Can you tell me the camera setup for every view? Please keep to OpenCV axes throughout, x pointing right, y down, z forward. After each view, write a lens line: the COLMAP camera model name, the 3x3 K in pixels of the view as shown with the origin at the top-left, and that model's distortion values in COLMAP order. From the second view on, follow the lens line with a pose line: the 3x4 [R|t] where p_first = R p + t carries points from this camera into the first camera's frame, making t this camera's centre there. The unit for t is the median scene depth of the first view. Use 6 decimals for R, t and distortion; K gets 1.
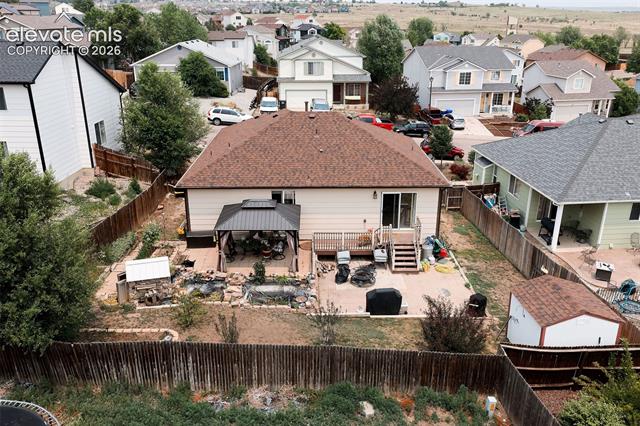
lens RADIAL K [[527.9, 0, 321.7], [0, 527.9, 212.0], [0, 0, 1]] dist [0.007266, -0.009386]
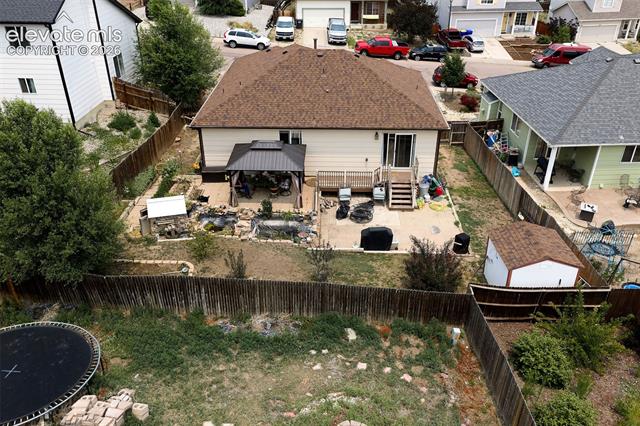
lens RADIAL K [[527.9, 0, 321.7], [0, 527.9, 212.0], [0, 0, 1]] dist [0.007266, -0.009386]
pose [[0.999007, 0.021022, -0.039293, 0.037083], [-0.014152, 0.985756, 0.167585, -0.059648], [0.042257, -0.166863, 0.985074, -0.078458]]
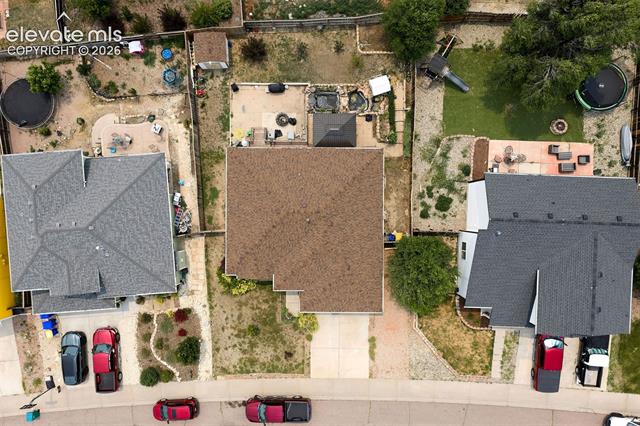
lens RADIAL K [[527.9, 0, 321.7], [0, 527.9, 212.0], [0, 0, 1]] dist [0.007266, -0.009386]
pose [[-0.999701, -0.024413, 0.000961, -0.078193], [0.009589, -0.355876, 0.934484, -1.794429], [-0.022472, 0.934214, 0.356004, 0.581620]]
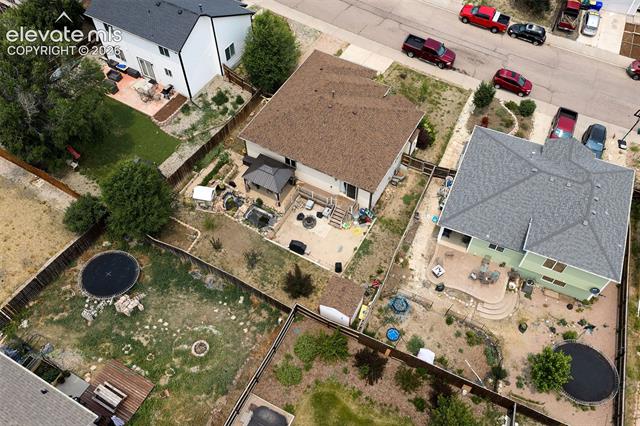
lens RADIAL K [[527.9, 0, 321.7], [0, 527.9, 212.0], [0, 0, 1]] dist [0.007266, -0.009386]
pose [[0.866527, 0.400886, -0.297358, 0.635464], [-0.169293, 0.796493, 0.580465, -0.965650], [0.469544, -0.452647, 0.758049, -0.380786]]
